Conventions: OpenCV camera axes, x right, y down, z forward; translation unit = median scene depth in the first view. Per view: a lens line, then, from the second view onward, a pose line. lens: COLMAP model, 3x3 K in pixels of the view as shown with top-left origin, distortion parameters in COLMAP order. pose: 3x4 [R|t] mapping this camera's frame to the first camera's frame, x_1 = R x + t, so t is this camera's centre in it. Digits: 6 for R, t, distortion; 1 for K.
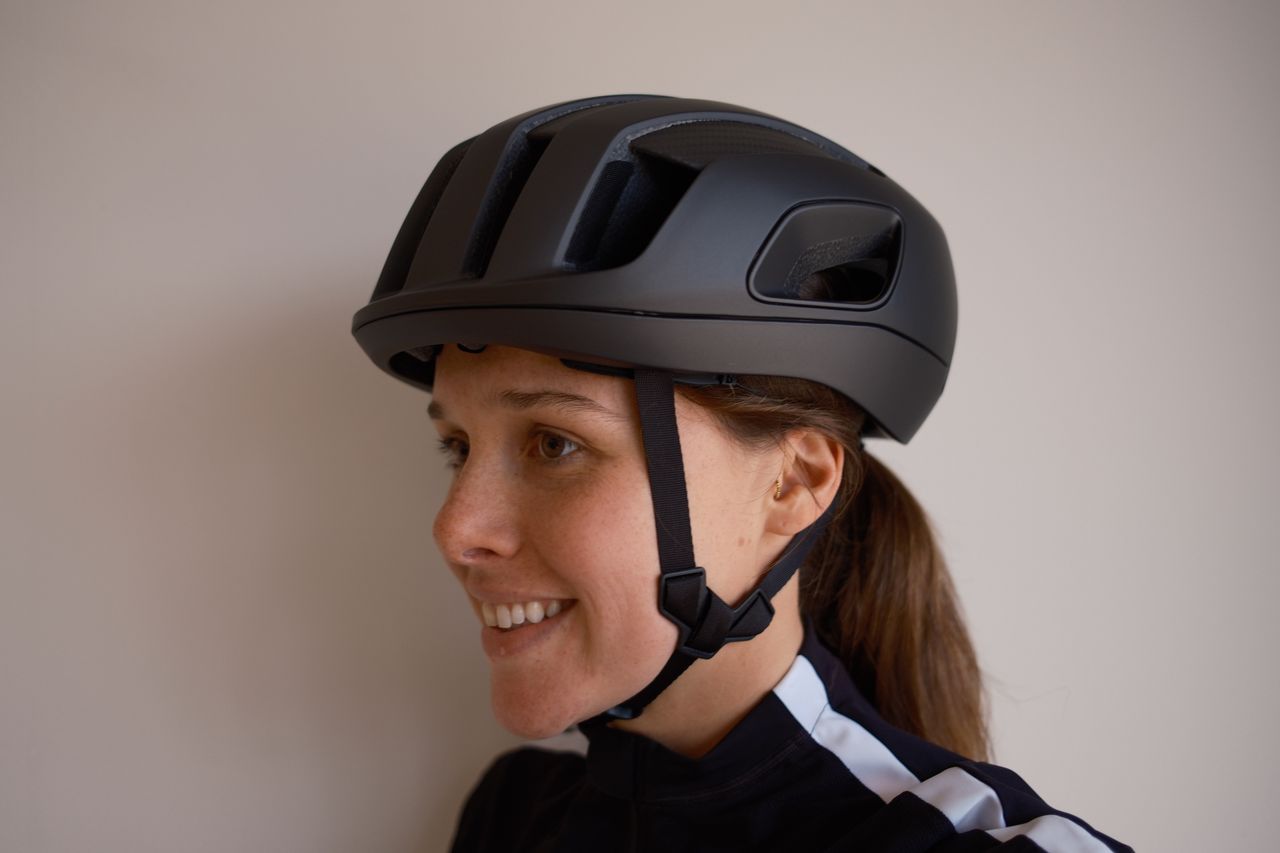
lens RADIAL K [[845.8, 0, 646.0], [0, 845.8, 432.3], [0, 0, 1]] dist [0.008131, 0.001388]
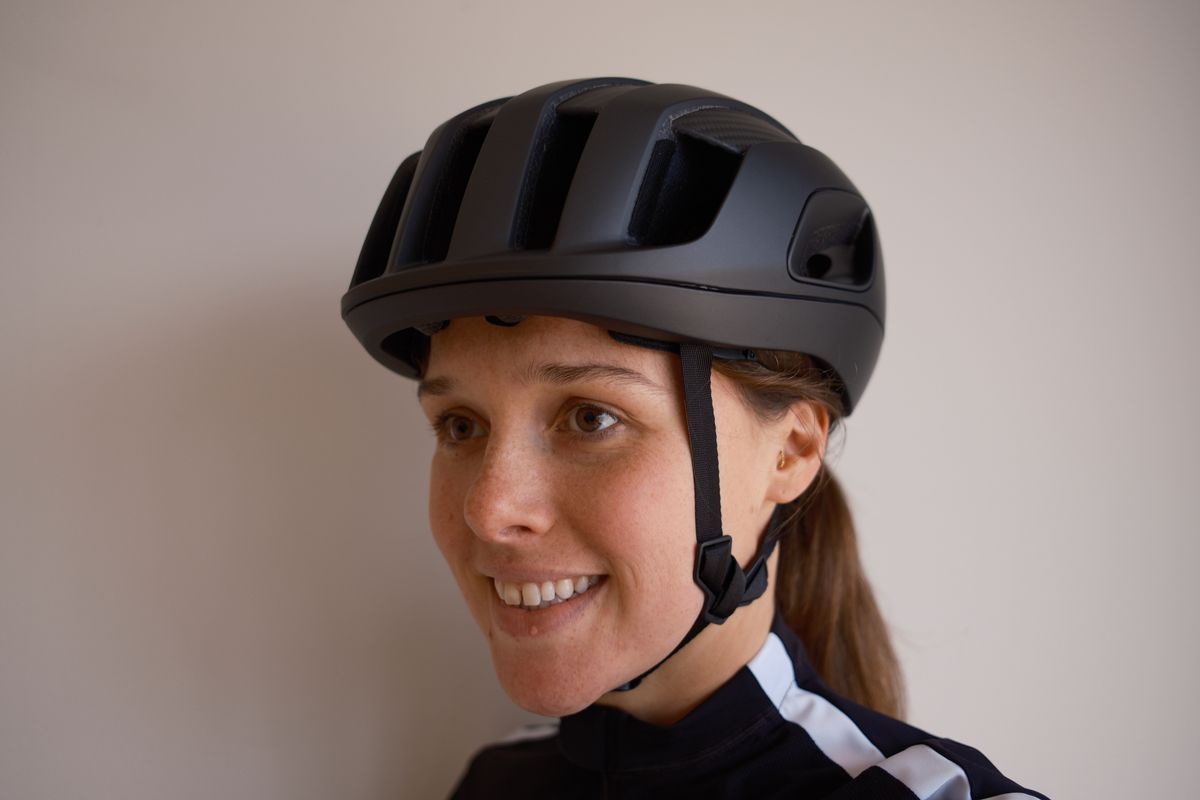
lens RADIAL K [[793.0, 0, 598.4], [0, 793.0, 392.6], [0, 0, 1]] dist [0.008131, 0.001388]
pose [[0.978645, -0.005482, 0.205482, -0.288175], [0.010662, 0.999652, -0.024109, 0.006516], [-0.205279, 0.025785, 0.978364, 0.081224]]
